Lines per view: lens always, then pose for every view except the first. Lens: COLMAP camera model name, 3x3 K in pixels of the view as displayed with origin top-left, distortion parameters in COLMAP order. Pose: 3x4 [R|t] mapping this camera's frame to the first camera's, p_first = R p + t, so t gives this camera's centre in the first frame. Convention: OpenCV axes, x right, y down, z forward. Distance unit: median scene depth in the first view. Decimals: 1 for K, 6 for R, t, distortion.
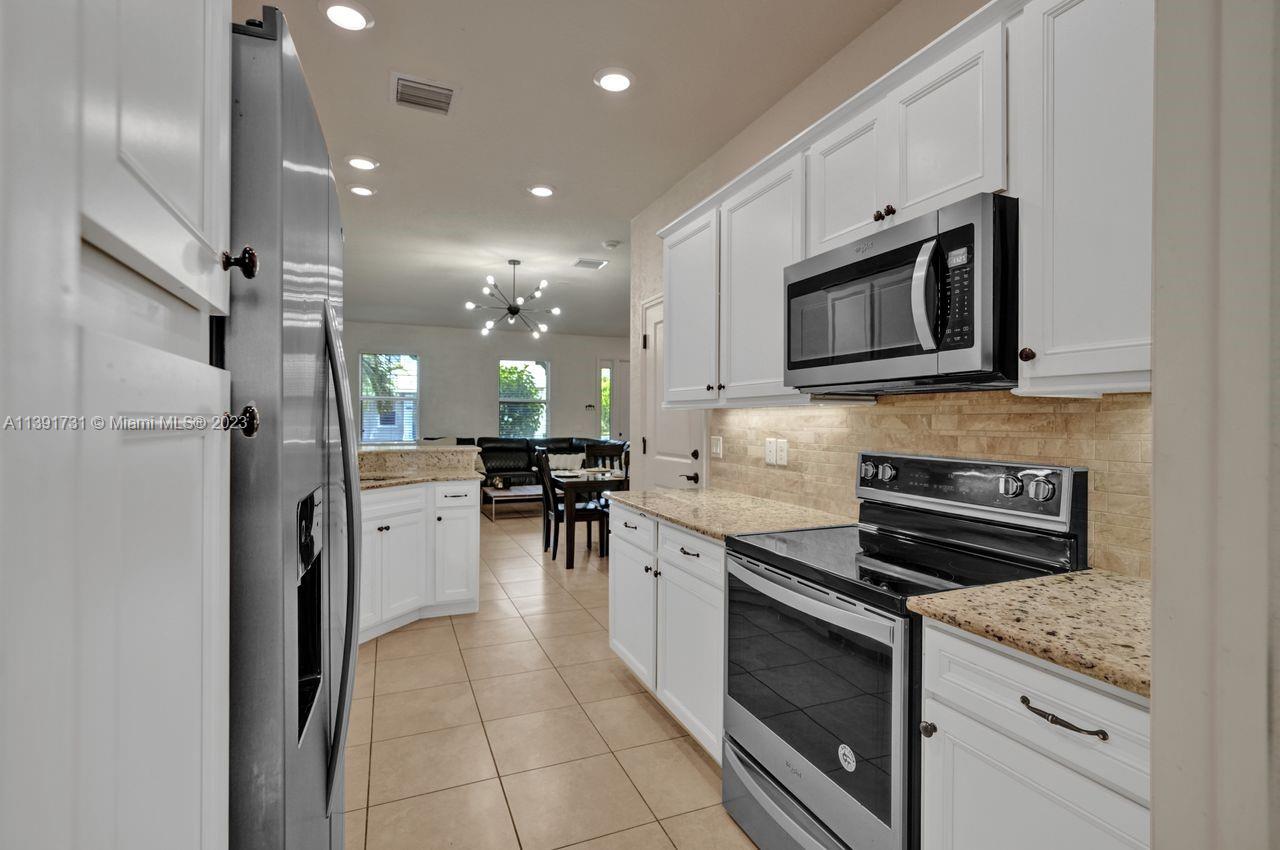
lens RADIAL K [[597.0, 0, 634.1], [0, 597.0, 411.5], [0, 0, 1]] dist [-0.020160, 0.011611]
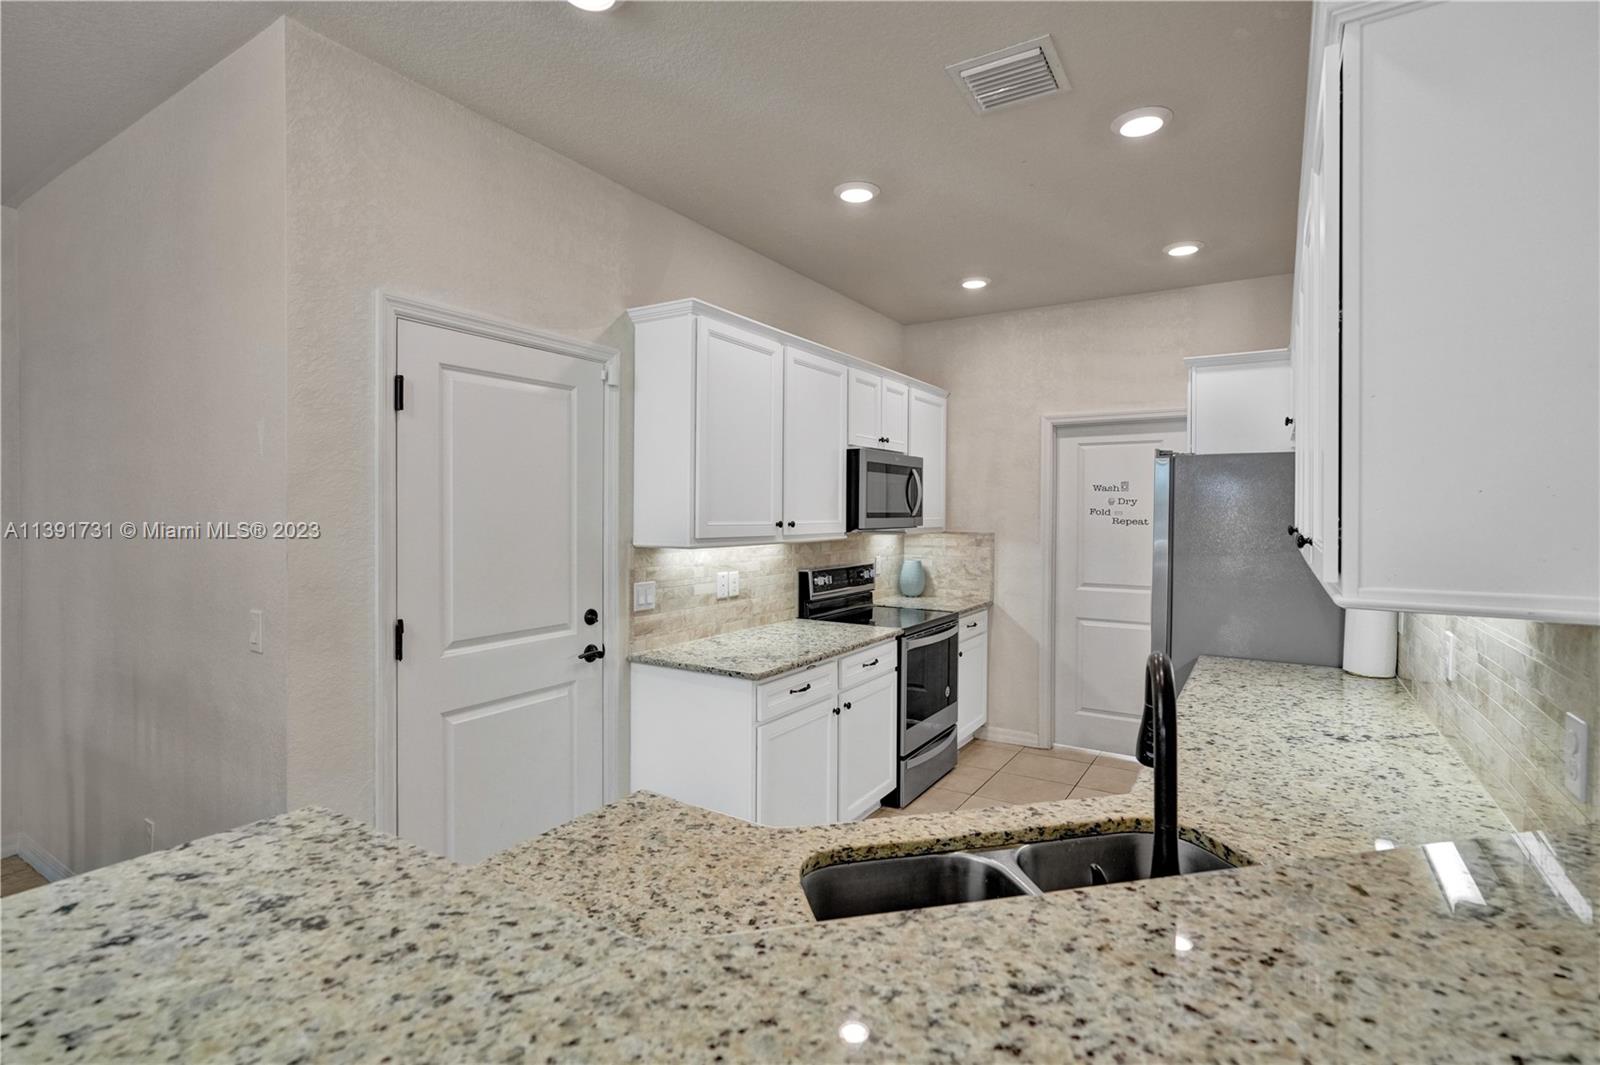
lens RADIAL K [[746.2, 0, 792.6], [0, 746.2, 515.6], [0, 0, 1]] dist [-0.020160, 0.011611]
pose [[-0.571091, -0.011110, 0.820811, -0.799205], [-0.016509, 0.999862, 0.002047, -0.050433], [-0.820721, -0.012382, -0.571196, 1.499999]]
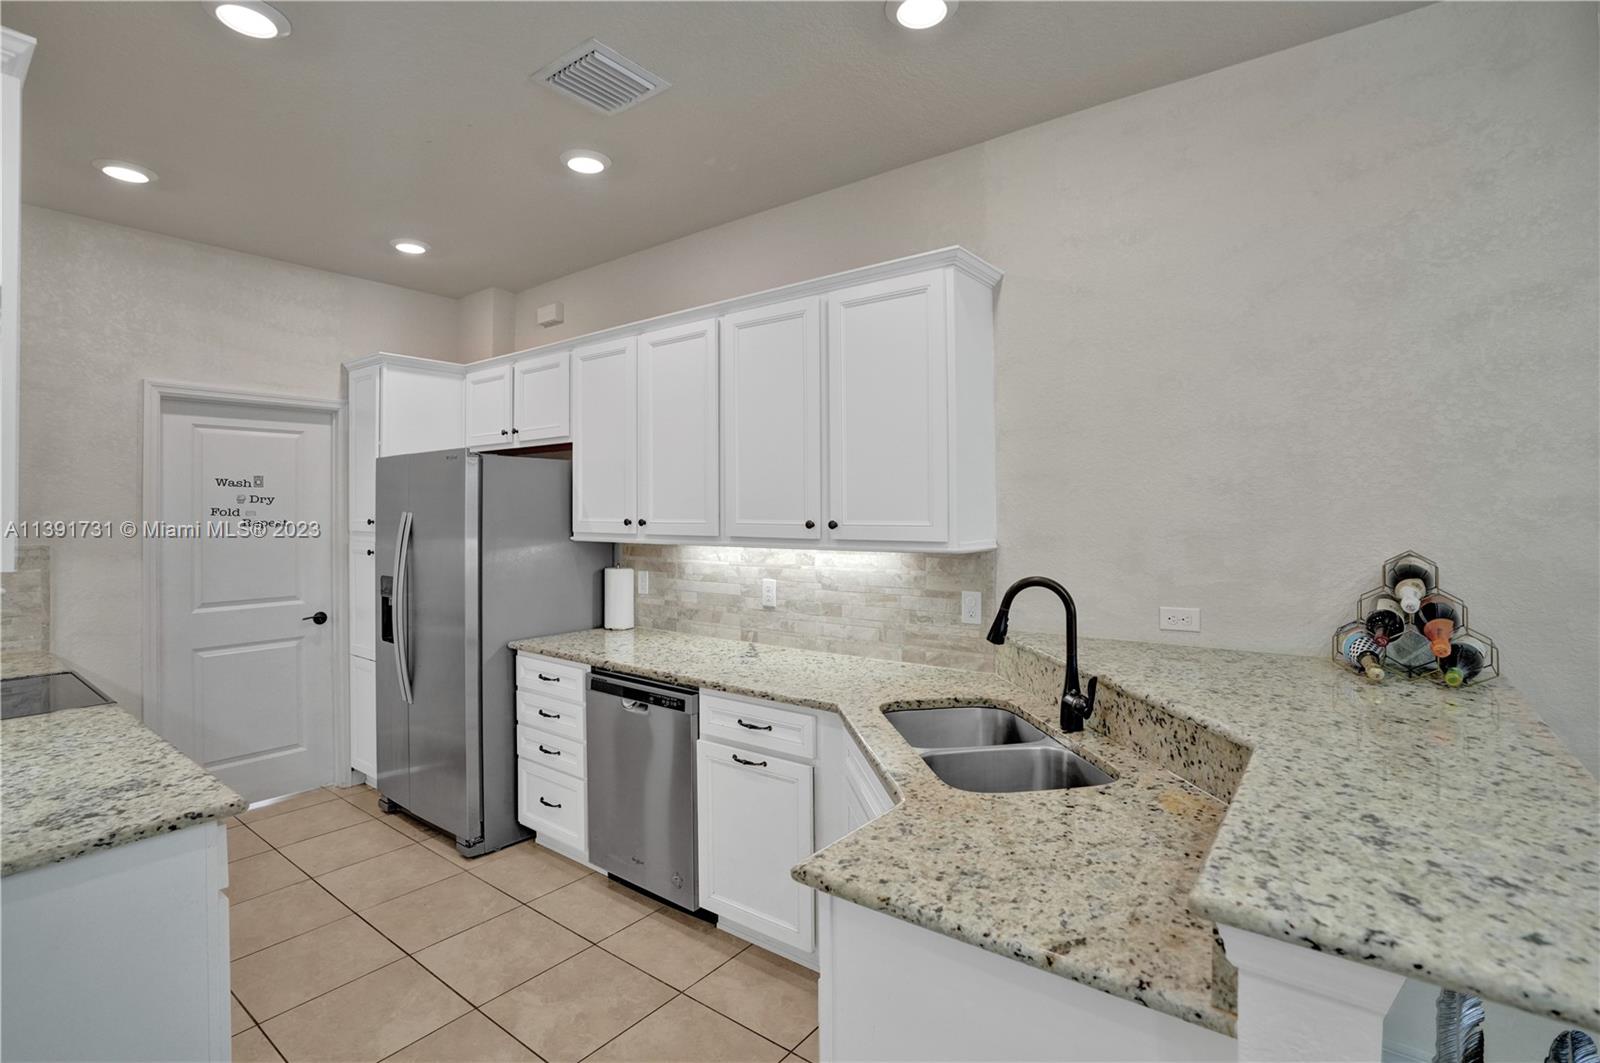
lens RADIAL K [[761.1, 0, 808.5], [0, 761.1, 497.8], [0, 0, 1]] dist [-0.065329, 0.022756]
pose [[-0.862198, -0.005057, -0.506546, -0.129864], [0.011069, 0.999523, -0.028818, -0.043402], [0.506450, -0.030454, -0.861731, 1.643629]]
